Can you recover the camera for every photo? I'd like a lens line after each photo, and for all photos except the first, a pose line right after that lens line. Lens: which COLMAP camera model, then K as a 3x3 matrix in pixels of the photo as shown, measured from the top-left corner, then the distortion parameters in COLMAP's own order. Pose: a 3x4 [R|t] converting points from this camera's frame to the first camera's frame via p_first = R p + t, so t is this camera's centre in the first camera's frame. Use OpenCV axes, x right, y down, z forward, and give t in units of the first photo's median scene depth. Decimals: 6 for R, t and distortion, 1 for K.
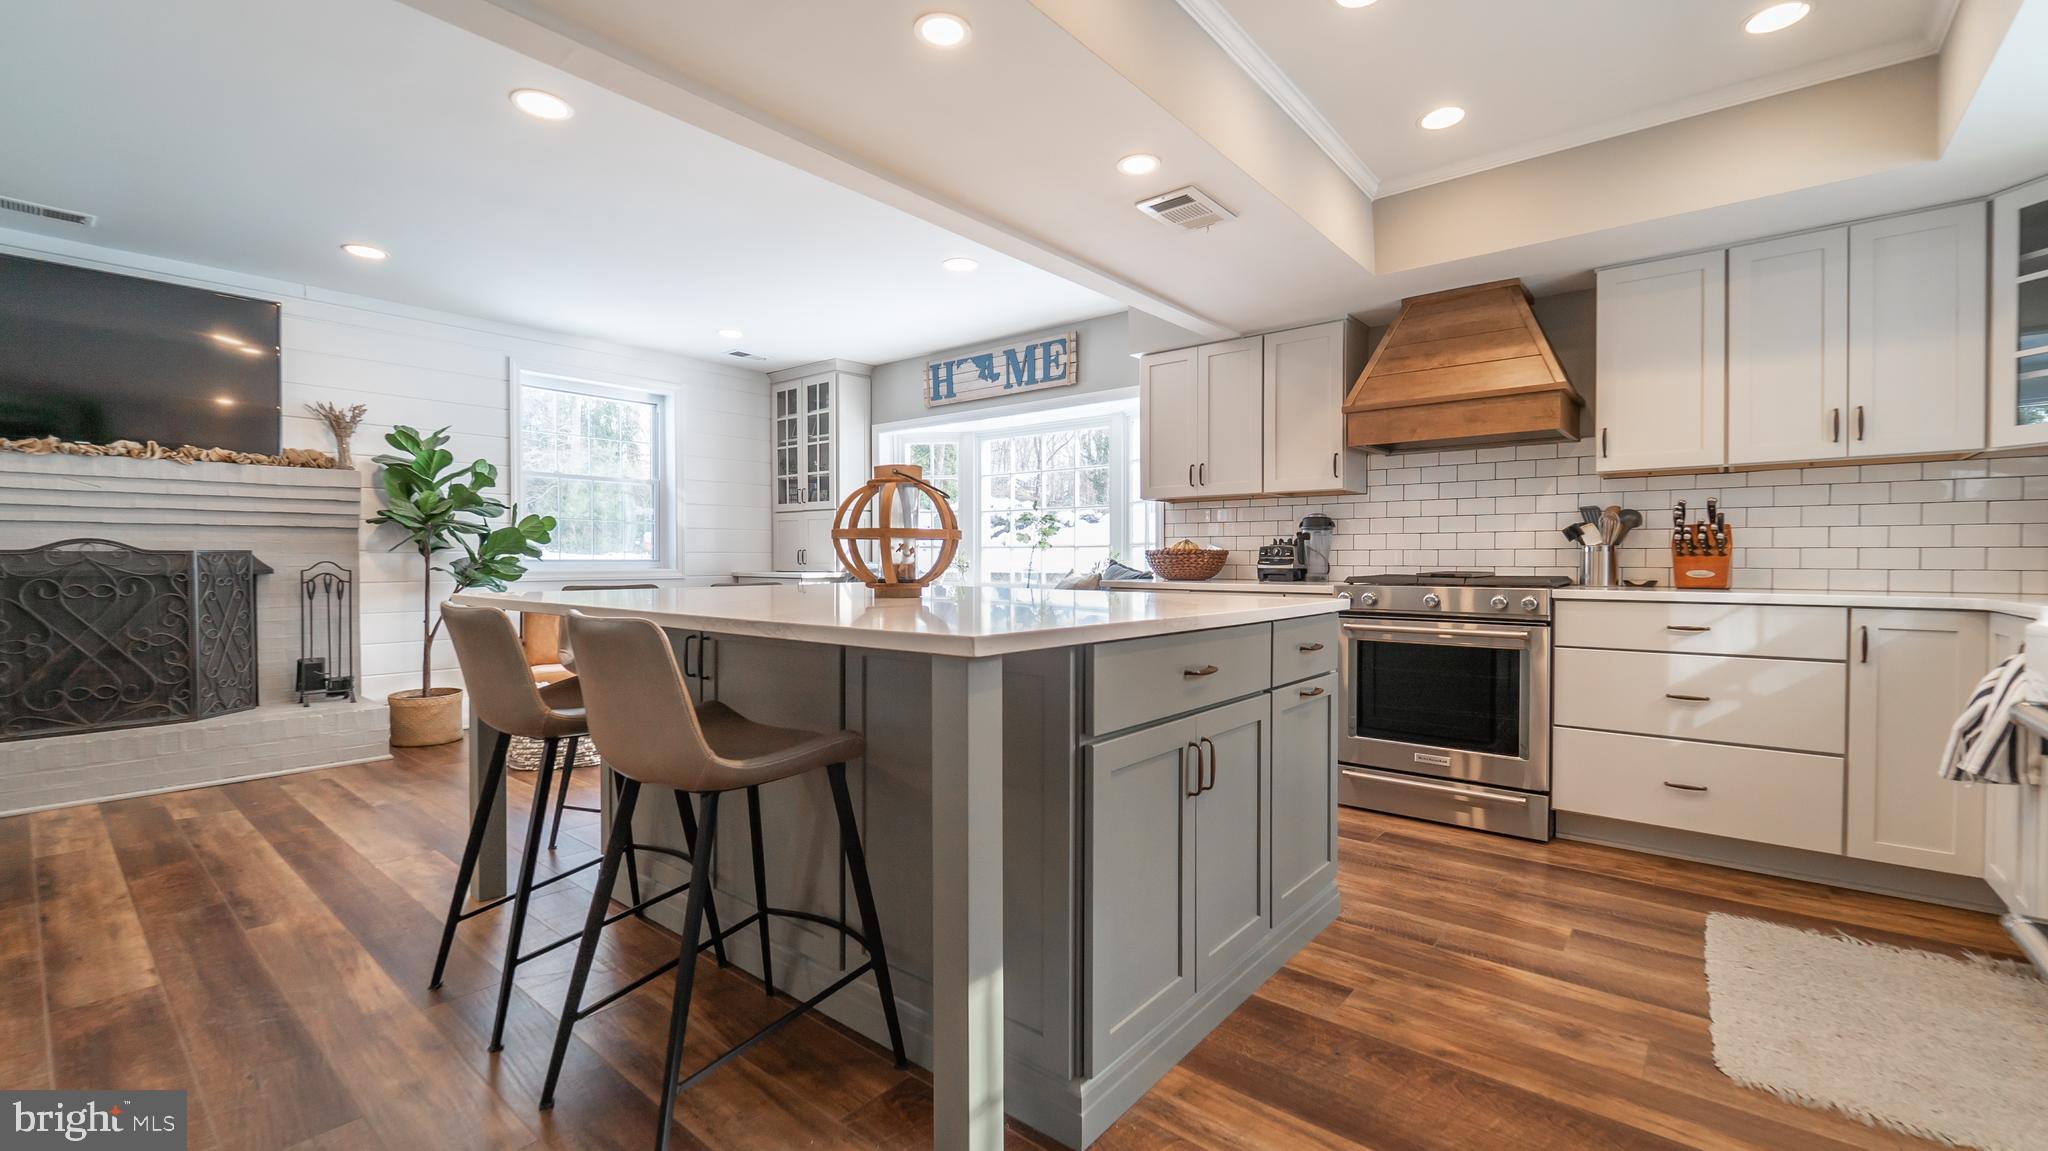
lens RADIAL K [[838.6, 0, 1029.5], [0, 838.6, 572.9], [0, 0, 1]] dist [-0.001276, -0.000337]
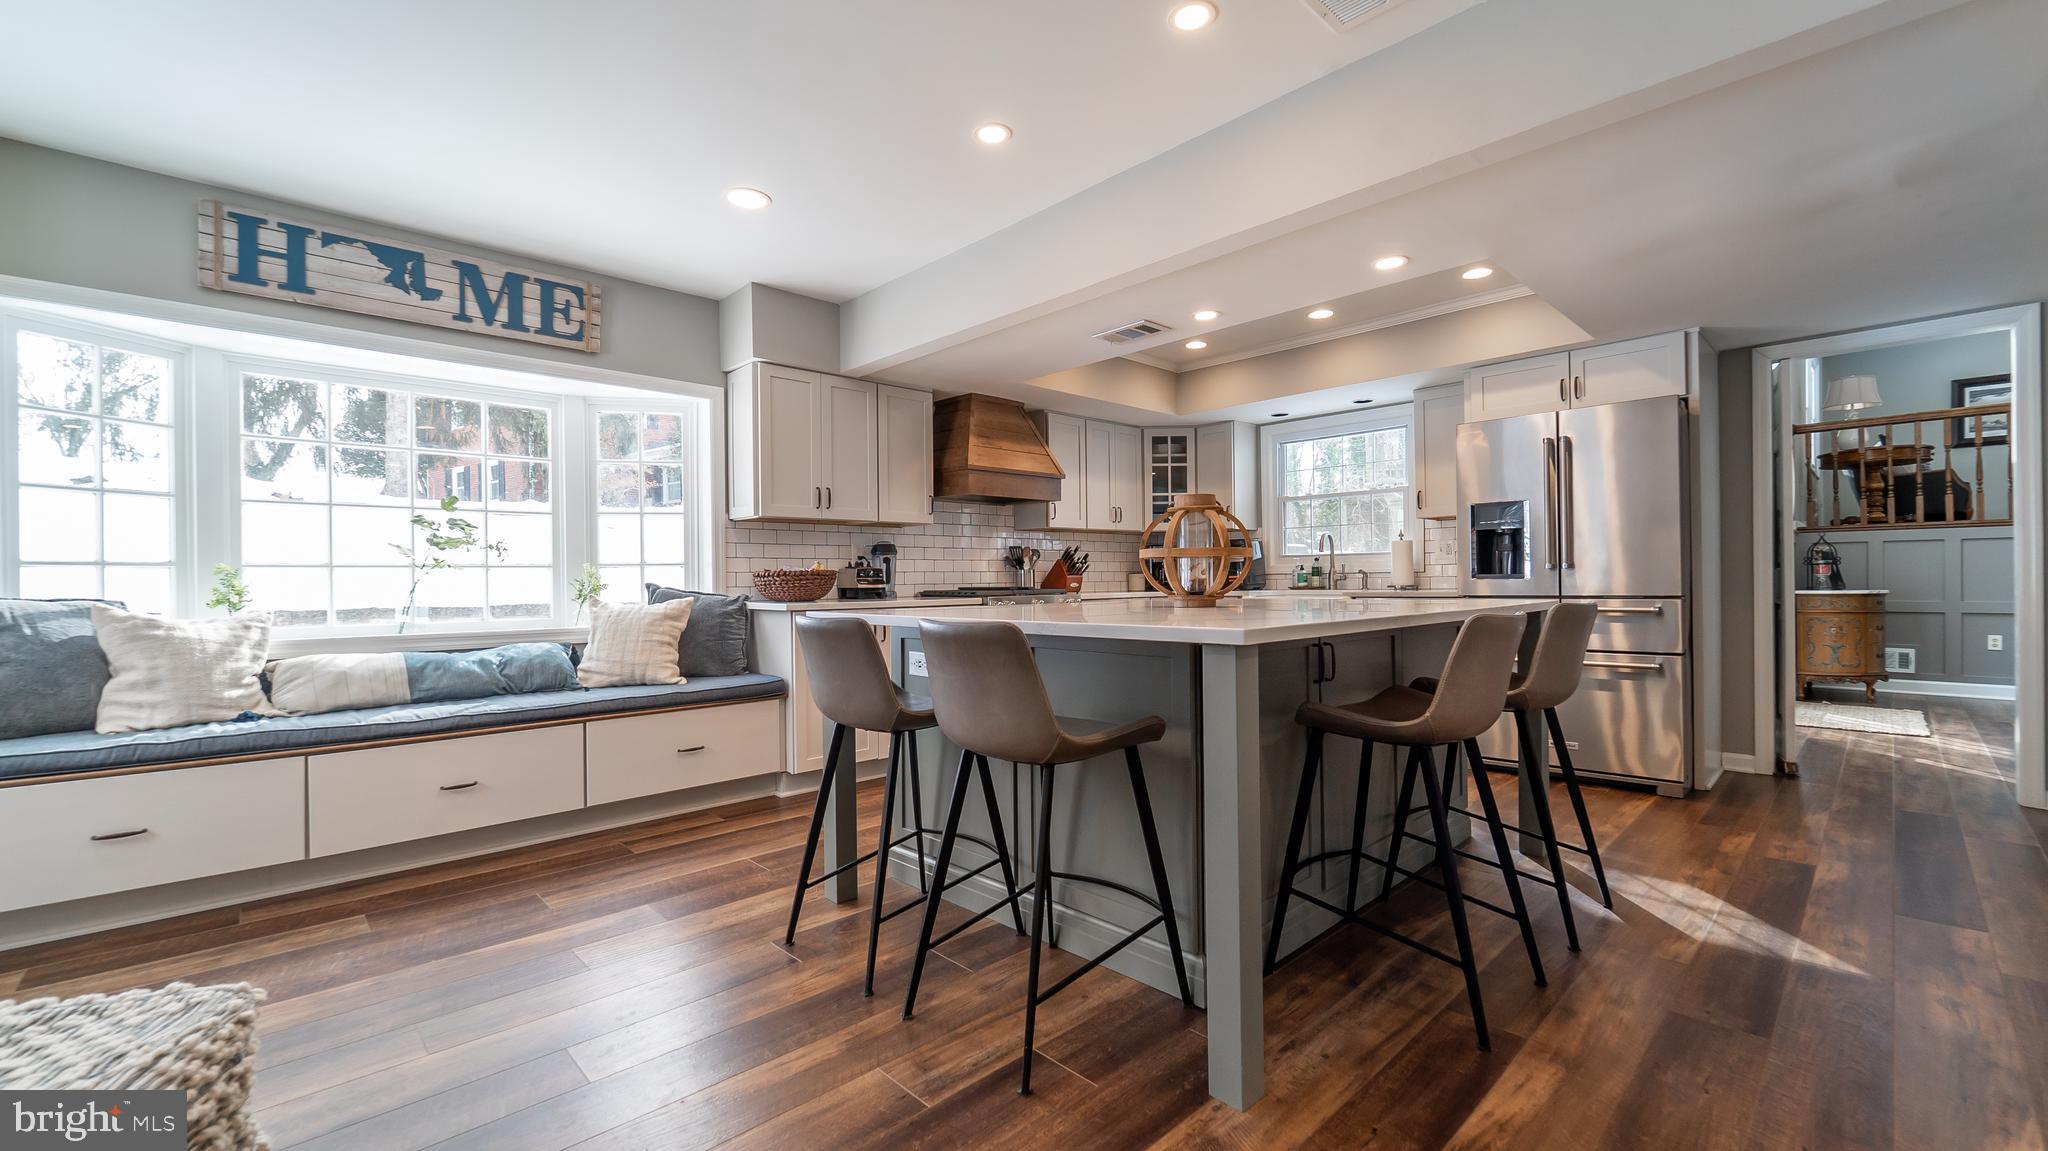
lens RADIAL K [[822.6, 0, 1008.1], [0, 822.6, 585.3], [0, 0, 1]] dist [0.000034, -0.002287]
pose [[0.131737, -0.009315, 0.991241, -0.733550], [0.029922, 0.999538, 0.005416, -0.008439], [-0.990833, 0.028947, 0.131955, 0.615297]]
